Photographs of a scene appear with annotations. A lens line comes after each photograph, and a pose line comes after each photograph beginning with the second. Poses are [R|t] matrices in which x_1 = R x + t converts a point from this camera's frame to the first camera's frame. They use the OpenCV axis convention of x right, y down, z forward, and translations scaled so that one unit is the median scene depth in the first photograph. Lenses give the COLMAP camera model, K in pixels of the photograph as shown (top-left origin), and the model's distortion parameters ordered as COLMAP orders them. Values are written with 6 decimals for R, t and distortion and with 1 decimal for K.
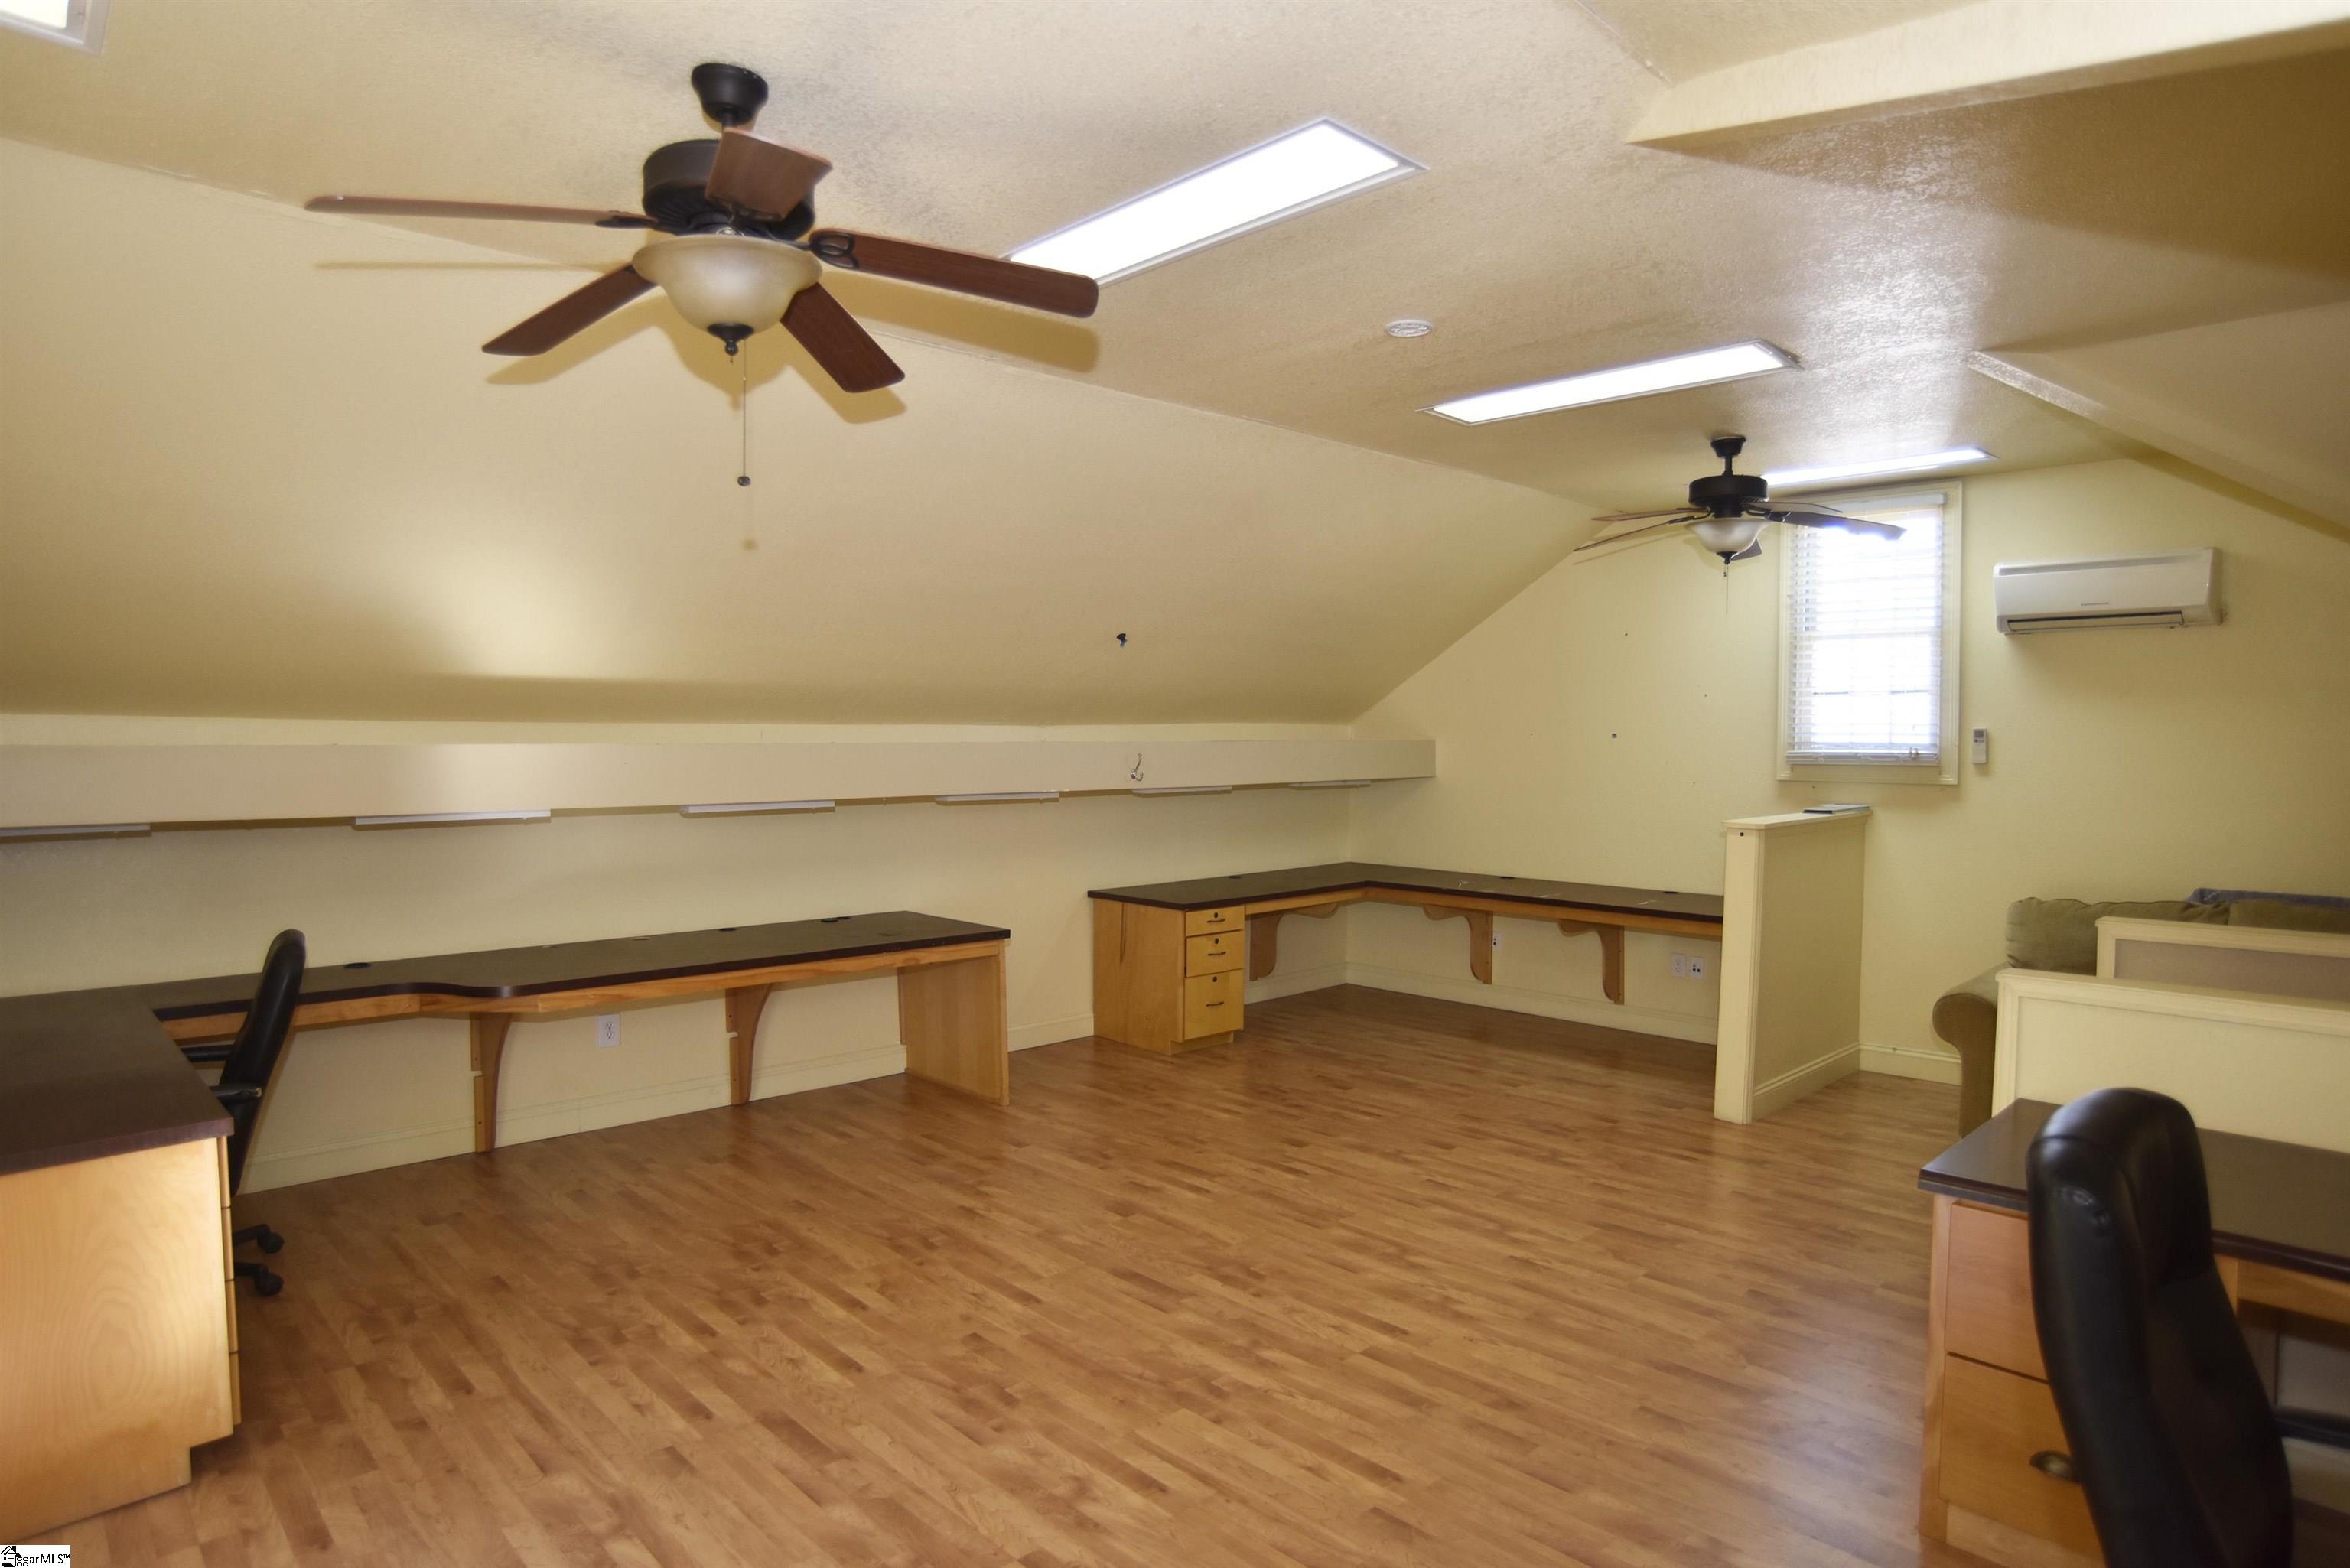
lens RADIAL K [[1336.7, 0, 1175.0], [0, 1336.7, 784.0], [0, 0, 1]] dist [-0.053988, 0.001082]
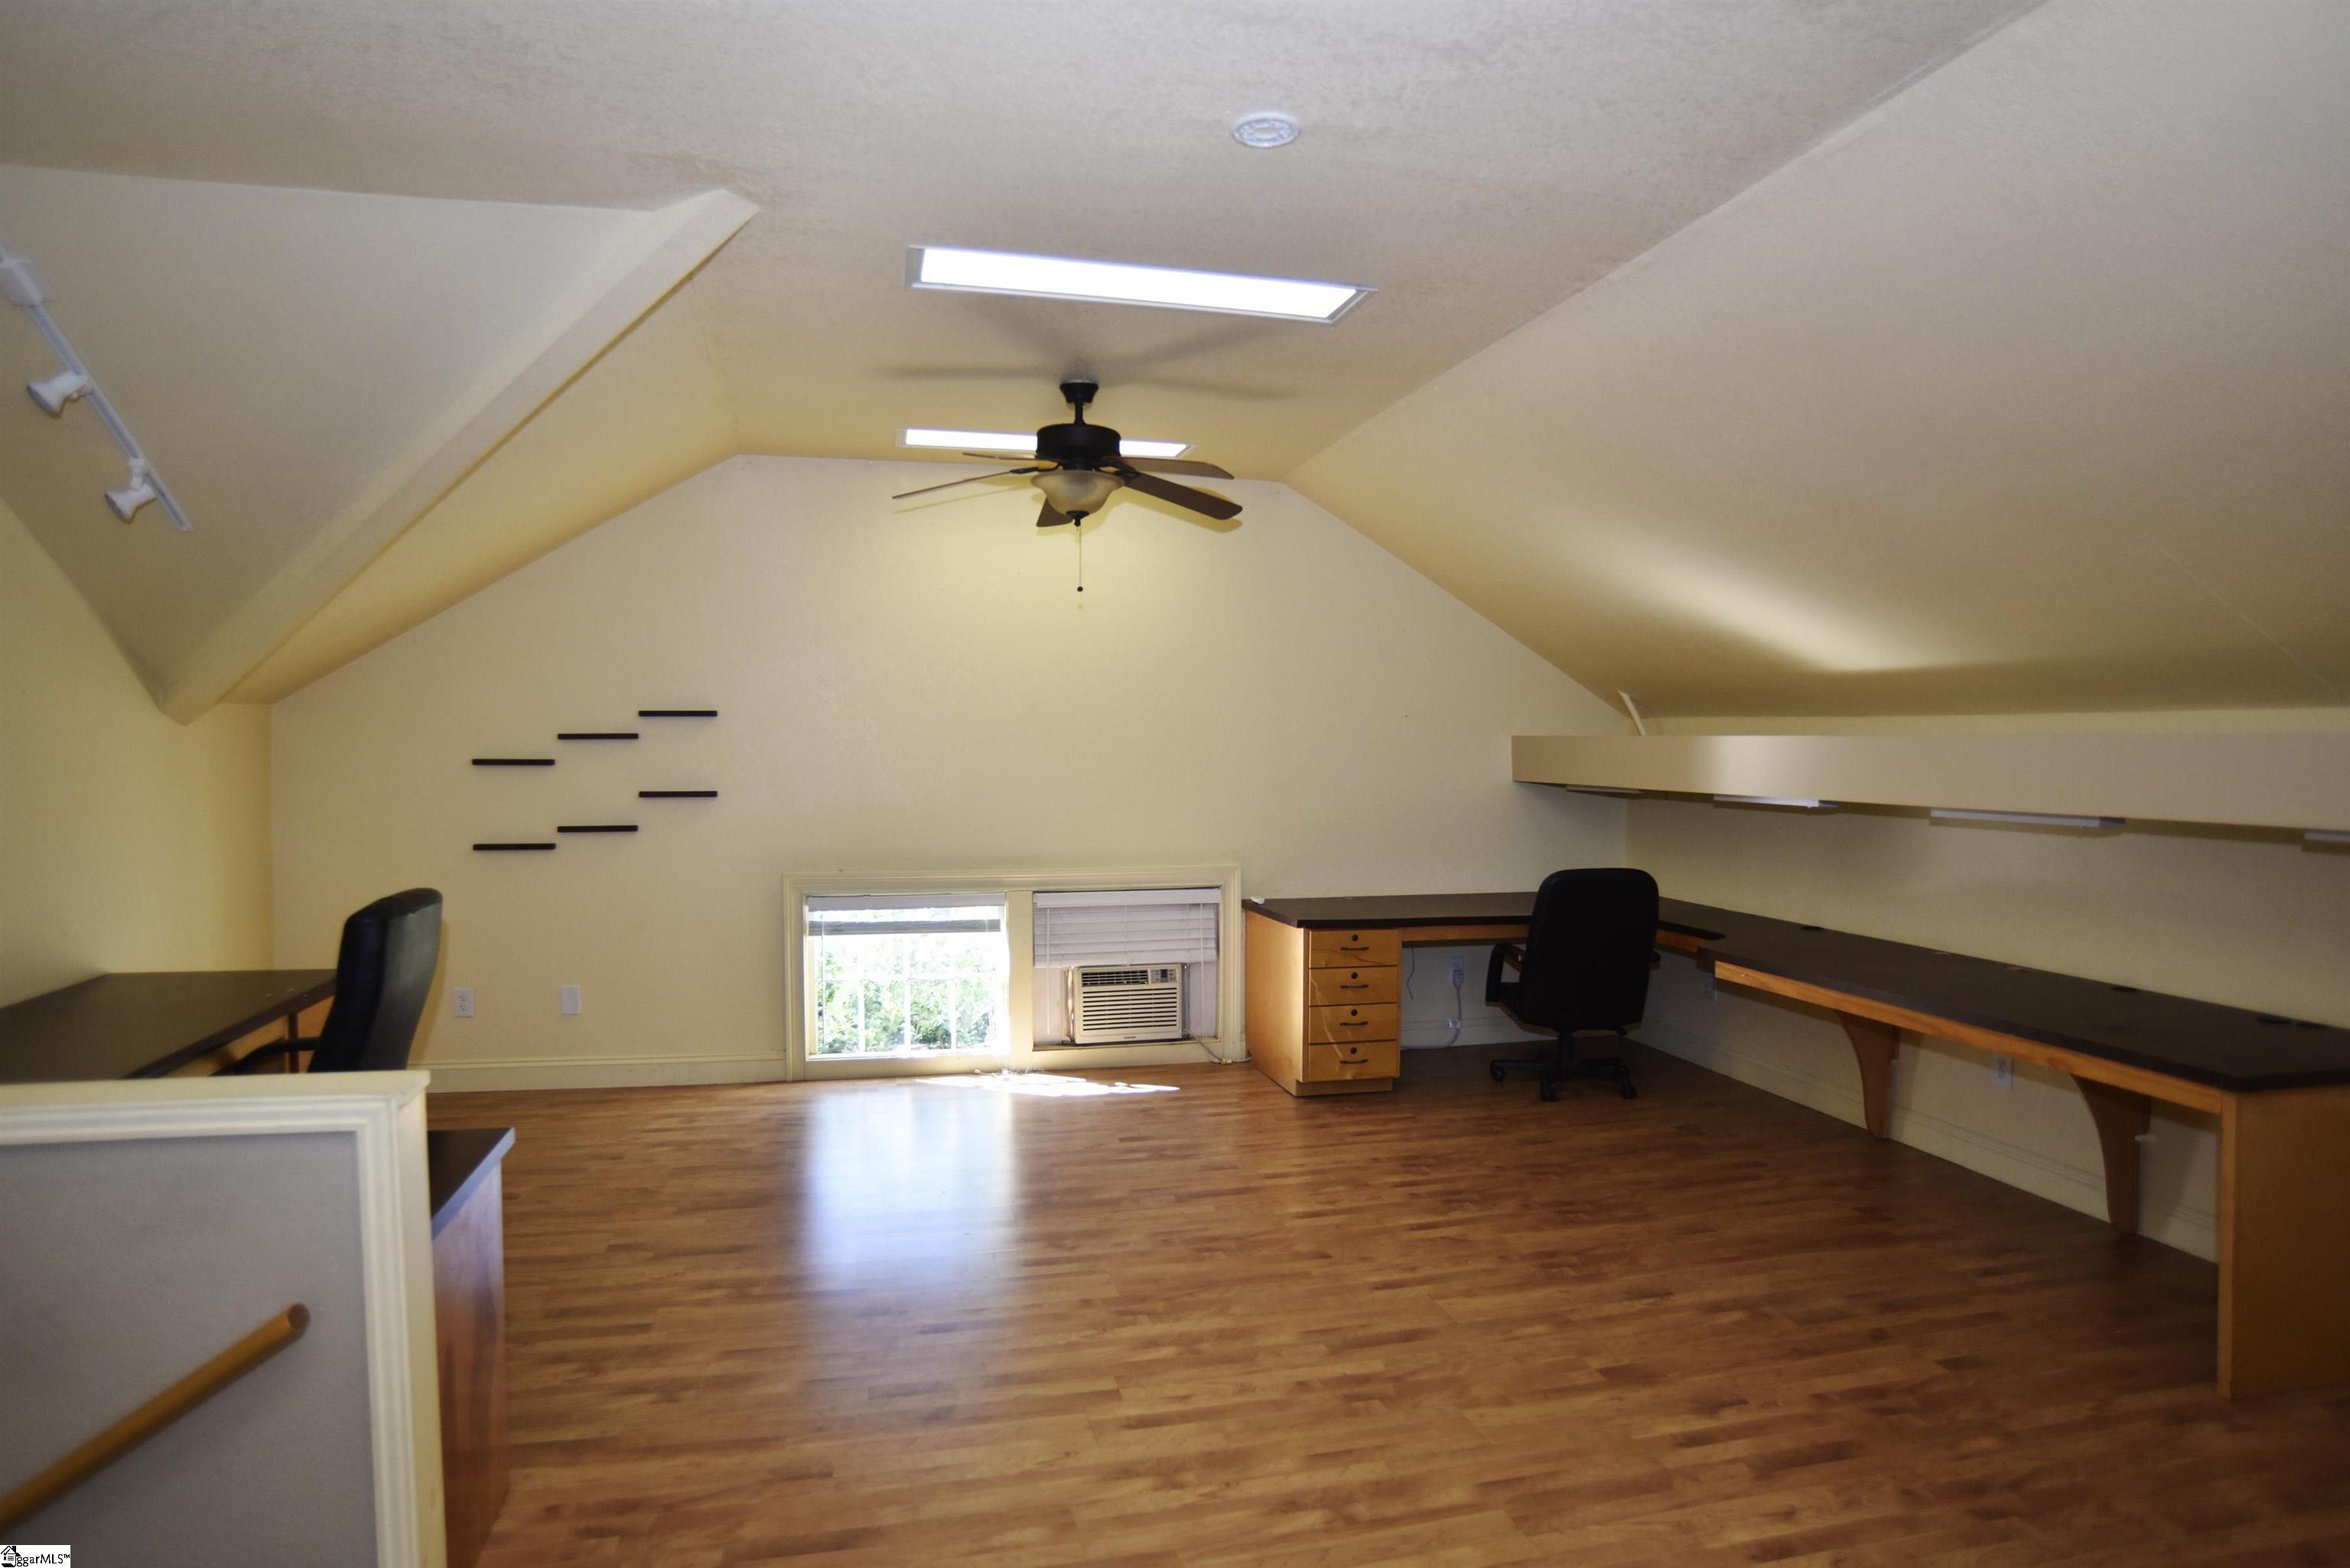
lens RADIAL K [[1336.7, 0, 1175.0], [0, 1336.7, 784.0], [0, 0, 1]] dist [-0.053988, 0.001082]
pose [[-0.501703, 0.016231, -0.864887, 0.804181], [-0.038539, 0.998412, 0.041093, -0.019711], [0.864181, 0.053948, -0.500281, 1.314402]]
